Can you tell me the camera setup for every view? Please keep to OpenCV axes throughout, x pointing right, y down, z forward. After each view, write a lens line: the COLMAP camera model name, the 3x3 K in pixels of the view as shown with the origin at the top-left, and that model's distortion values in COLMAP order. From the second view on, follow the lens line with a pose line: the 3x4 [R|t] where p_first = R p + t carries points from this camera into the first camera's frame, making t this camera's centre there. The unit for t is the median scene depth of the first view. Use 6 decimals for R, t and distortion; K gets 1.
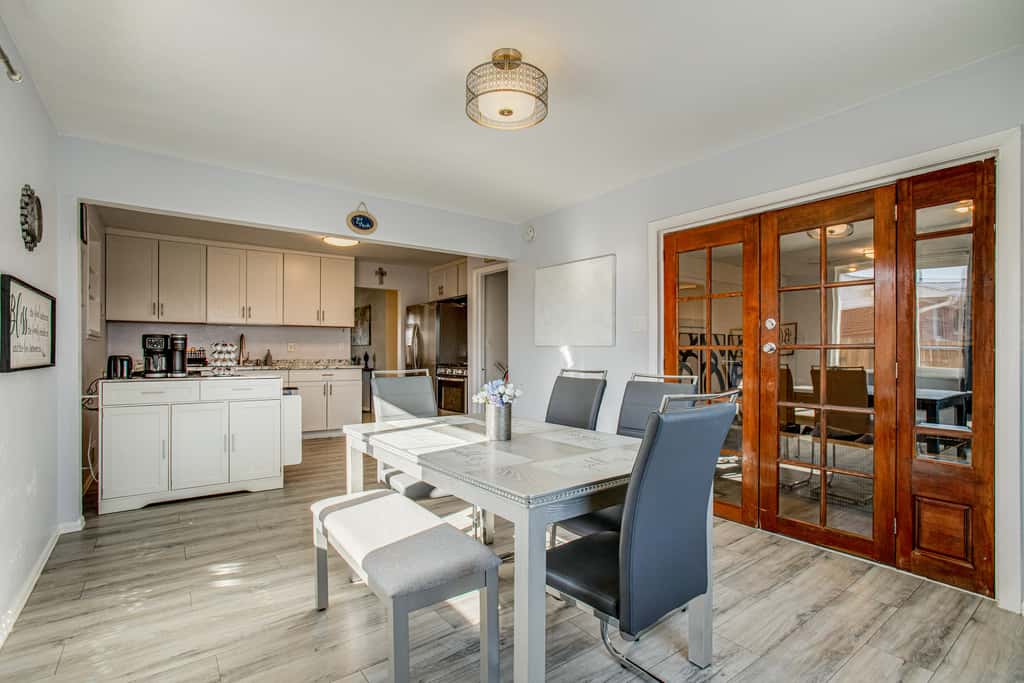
lens RADIAL K [[475.6, 0, 513.0], [0, 475.6, 350.4], [0, 0, 1]] dist [0.000563, -0.000088]
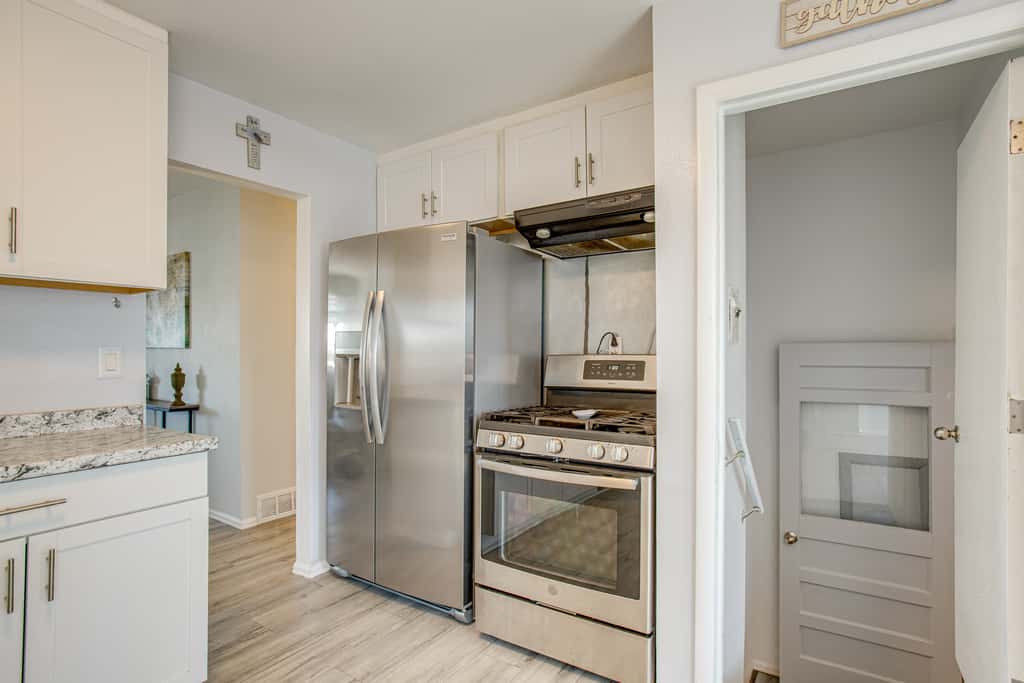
lens RADIAL K [[513.1, 0, 512.0], [0, 513.1, 344.5], [0, 0, 1]] dist [-0.000968, 0.000276]
pose [[0.946332, 0.000571, 0.323197, -0.258347], [0.000868, 0.999990, -0.004307, -0.017910], [-0.323196, 0.004356, 0.946322, 0.705709]]
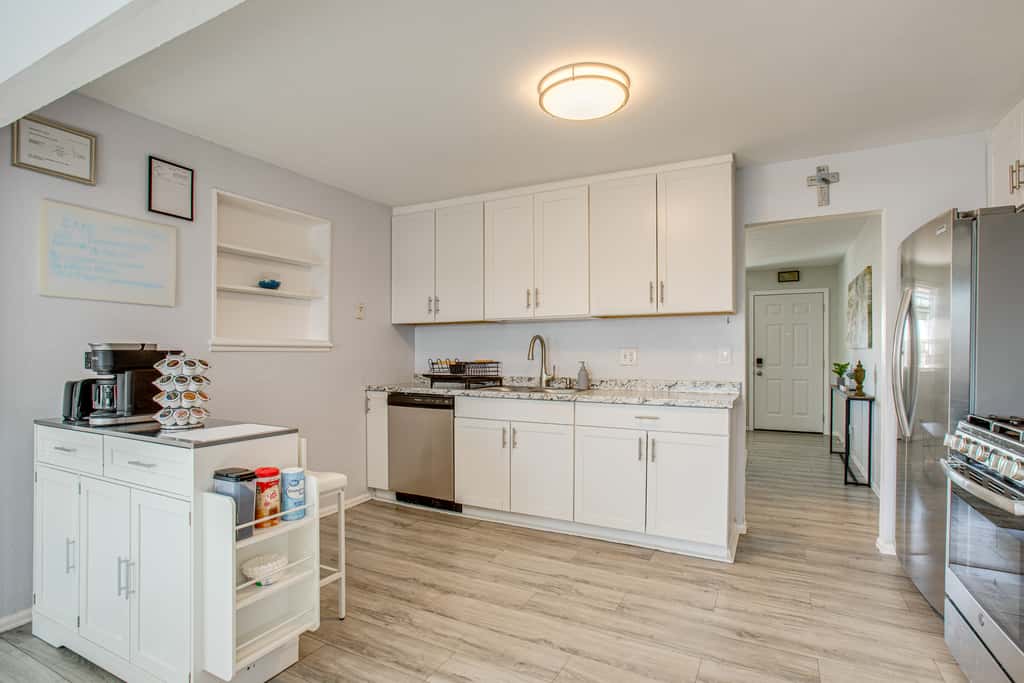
lens RADIAL K [[485.1, 0, 517.9], [0, 485.1, 348.7], [0, 0, 1]] dist [-0.013211, -0.000088]
pose [[0.450421, -0.004383, -0.892805, -0.024120], [0.002827, 0.999990, -0.003483, -0.014384], [0.892812, -0.000955, 0.450429, 0.661207]]
